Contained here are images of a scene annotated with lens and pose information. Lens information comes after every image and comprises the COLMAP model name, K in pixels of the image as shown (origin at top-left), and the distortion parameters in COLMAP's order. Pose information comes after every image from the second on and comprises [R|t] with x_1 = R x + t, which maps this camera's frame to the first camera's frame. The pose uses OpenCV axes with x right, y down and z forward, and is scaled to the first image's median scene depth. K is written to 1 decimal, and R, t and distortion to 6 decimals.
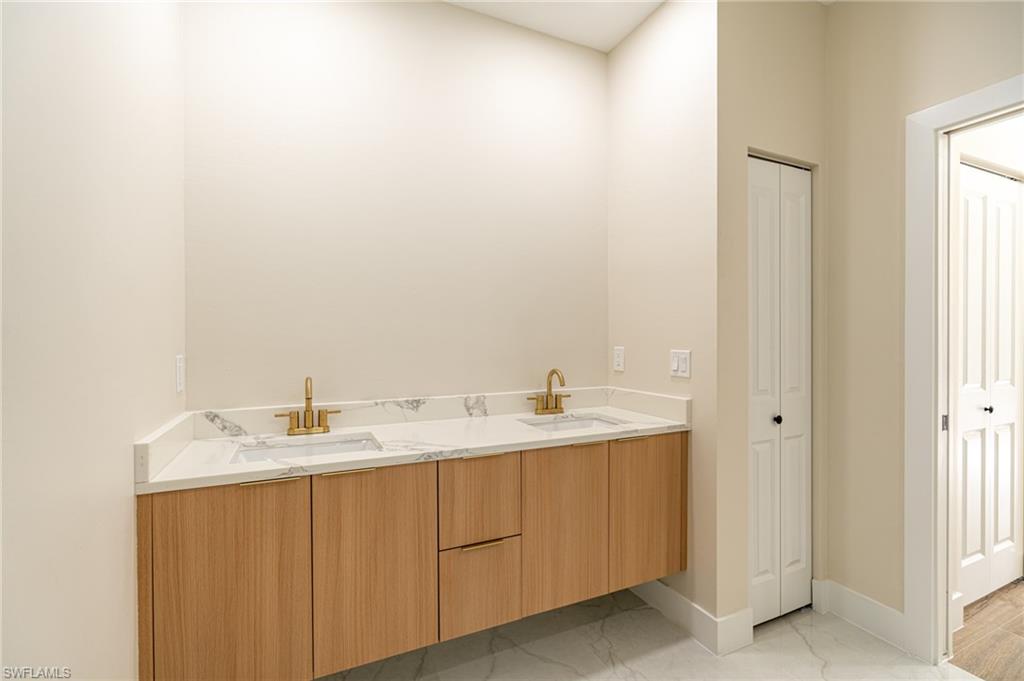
lens RADIAL K [[458.6, 0, 510.6], [0, 458.6, 339.6], [0, 0, 1]] dist [-0.002263, 0.001173]
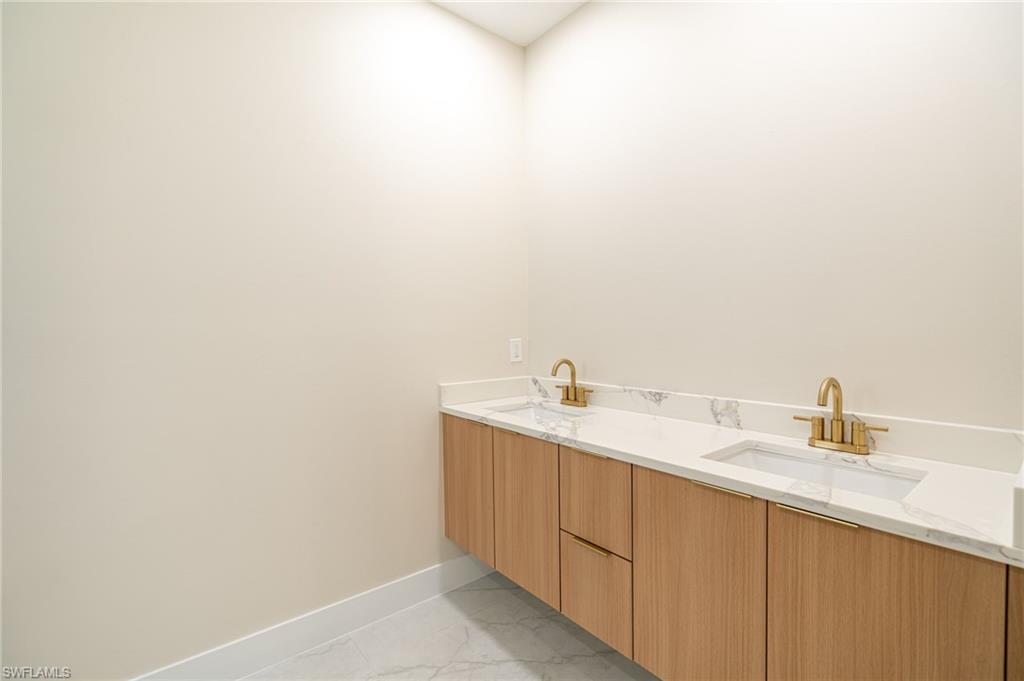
lens RADIAL K [[458.6, 0, 510.6], [0, 458.6, 339.6], [0, 0, 1]] dist [-0.002263, 0.001173]
pose [[0.274971, 0.016225, -0.961316, 0.600984], [-0.020853, 0.999723, 0.010909, 0.020216], [0.961226, 0.017046, 0.275233, 0.454273]]
